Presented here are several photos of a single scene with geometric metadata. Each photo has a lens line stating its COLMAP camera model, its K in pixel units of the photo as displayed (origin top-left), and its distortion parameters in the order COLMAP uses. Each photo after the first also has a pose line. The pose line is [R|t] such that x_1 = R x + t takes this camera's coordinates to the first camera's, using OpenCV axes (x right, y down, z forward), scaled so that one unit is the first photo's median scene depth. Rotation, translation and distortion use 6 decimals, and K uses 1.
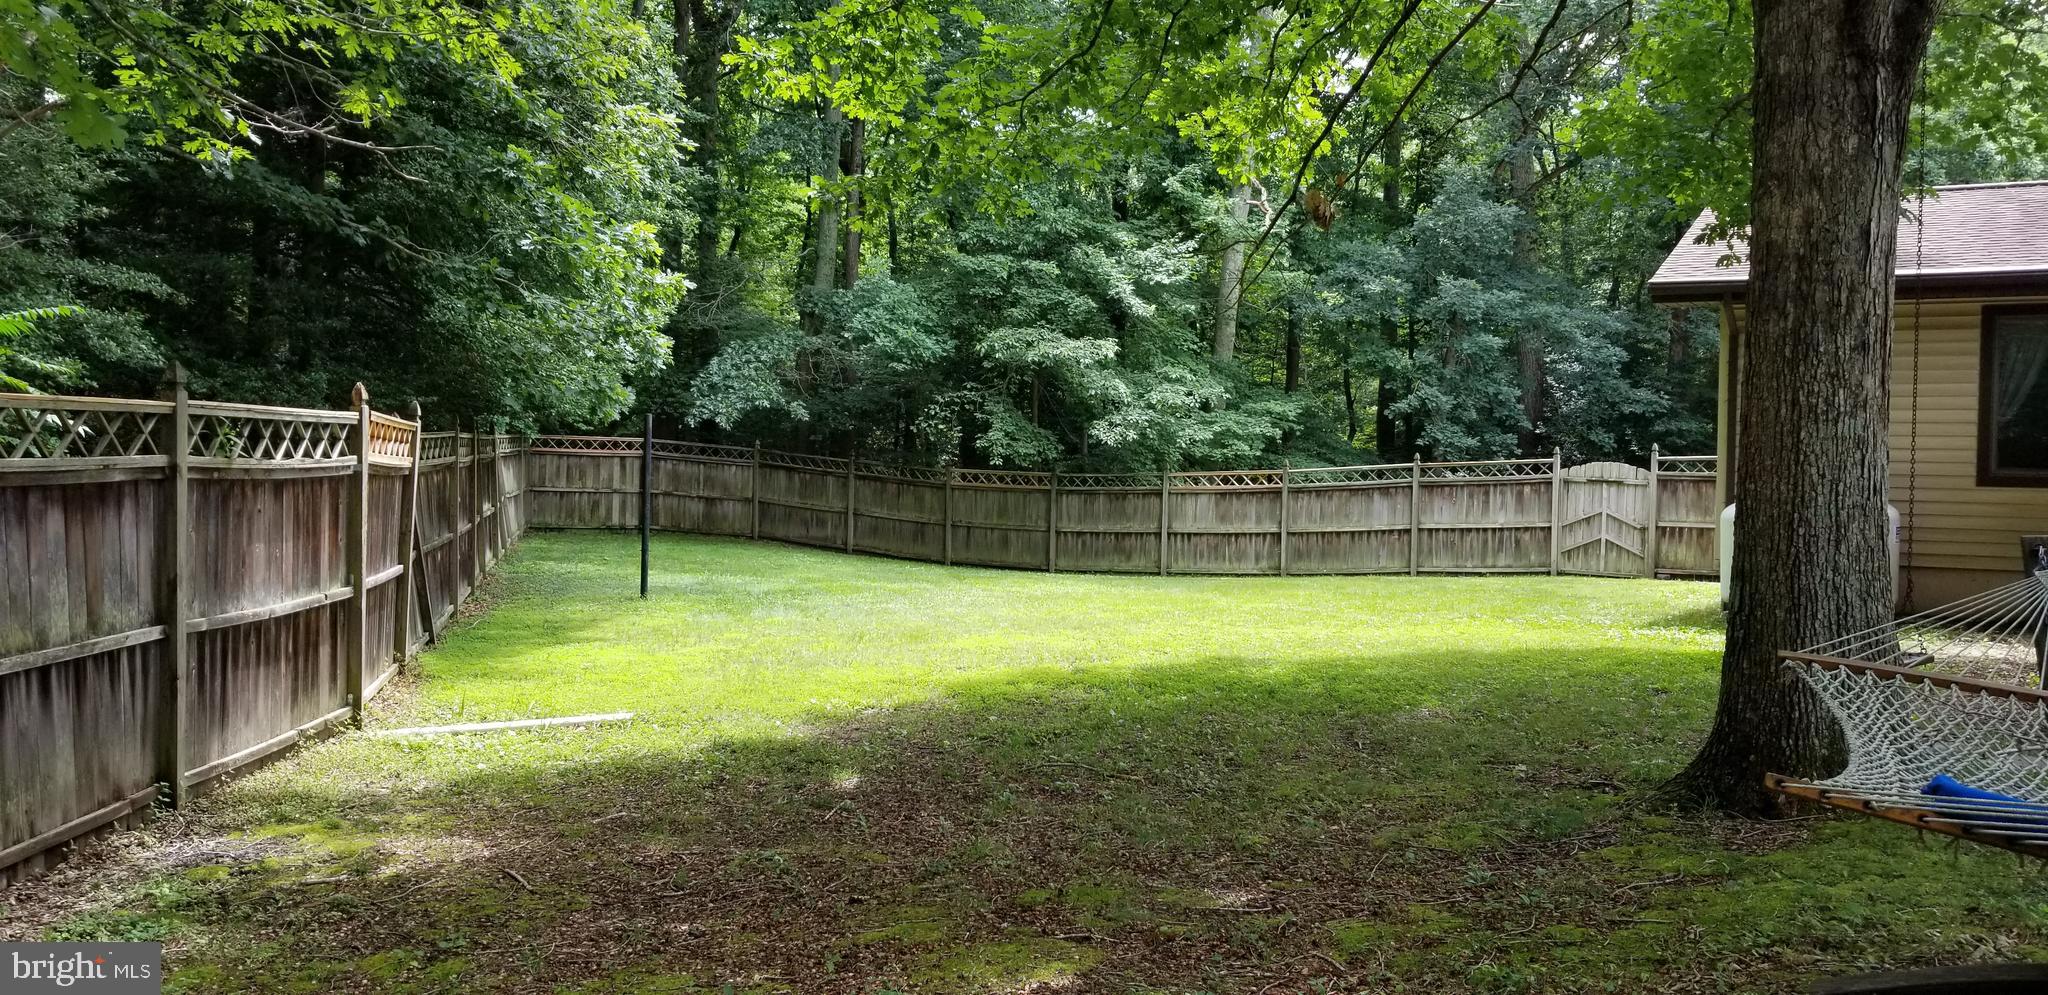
lens RADIAL K [[1567.3, 0, 1023.8], [0, 1567.3, 403.5], [0, 0, 1]] dist [0.003554, 0.001883]
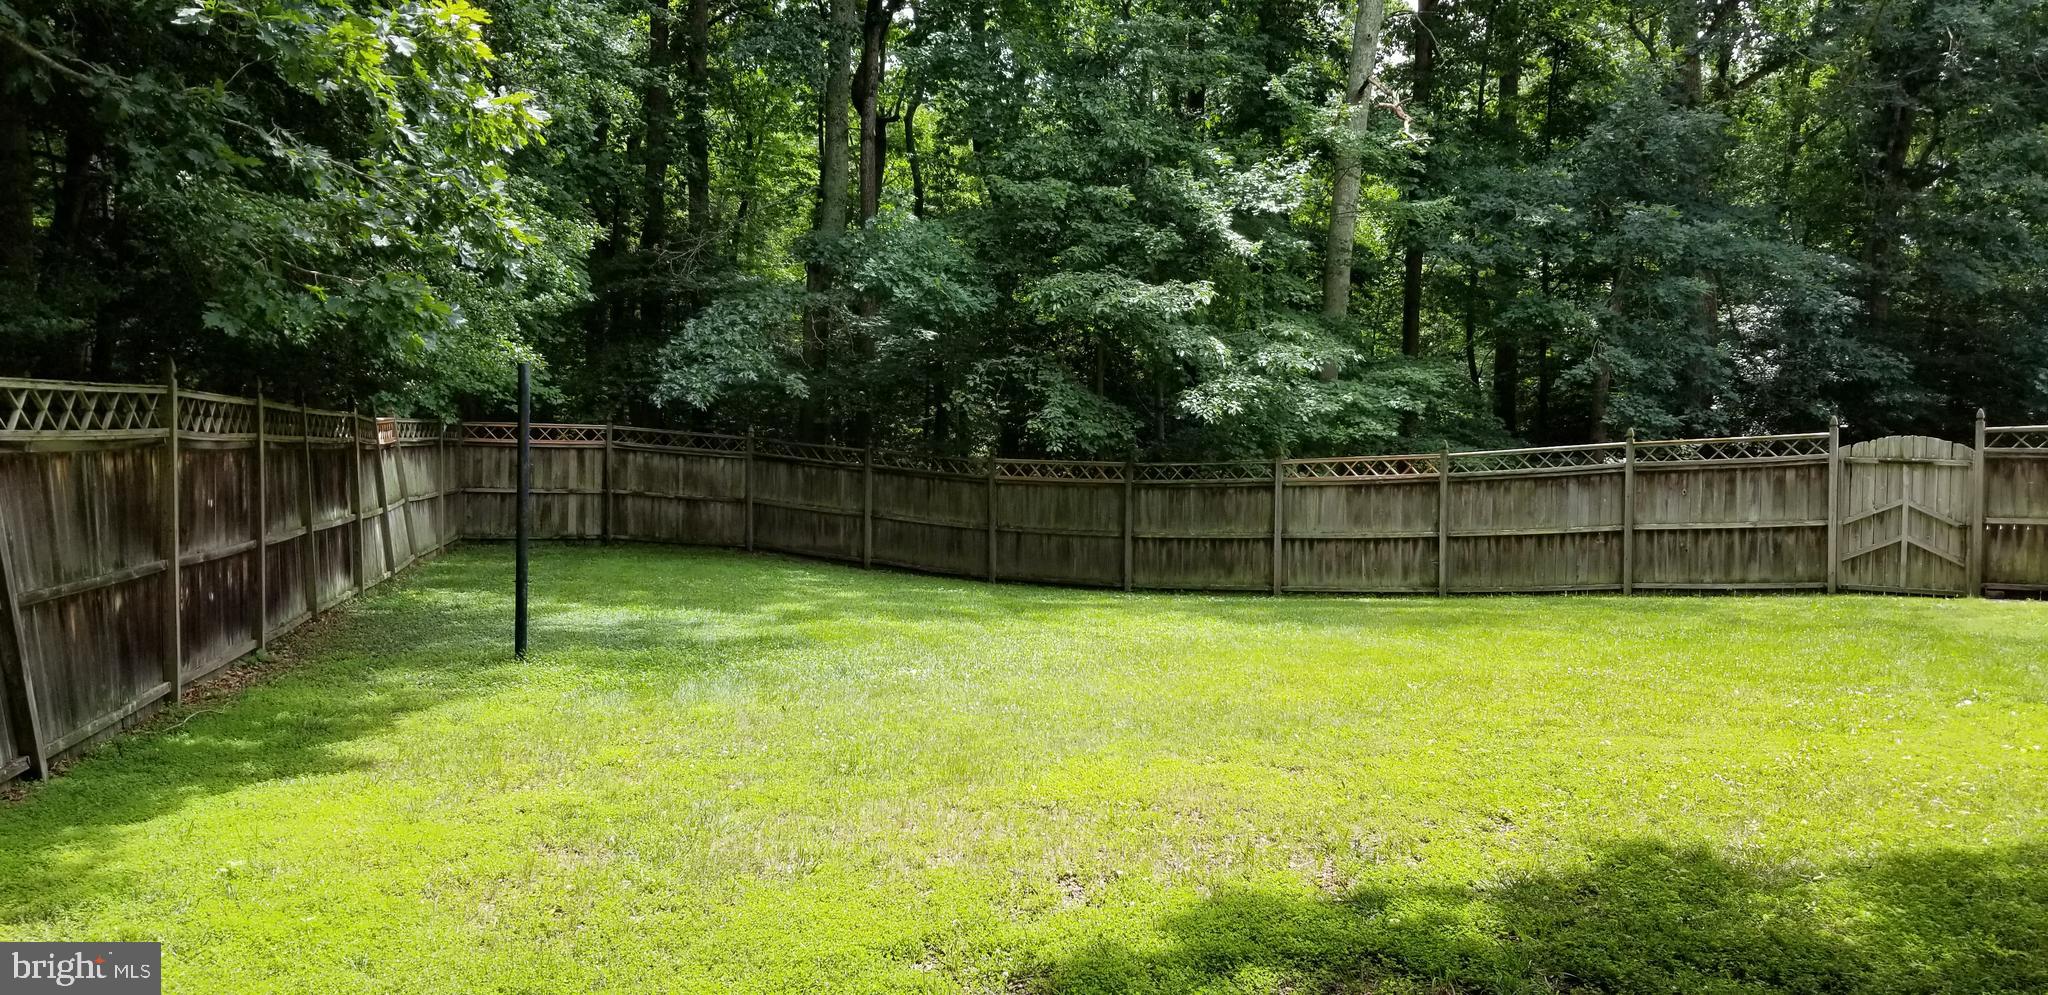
lens RADIAL K [[1442.4, 0, 1024.0], [0, 1442.4, 497.5], [0, 0, 1]] dist [-0.086262, 0.003540]
pose [[0.999817, -0.010571, -0.015939, -0.021295], [0.011507, 0.998141, 0.059851, 0.018836], [0.015277, -0.060023, 0.998080, 0.293915]]
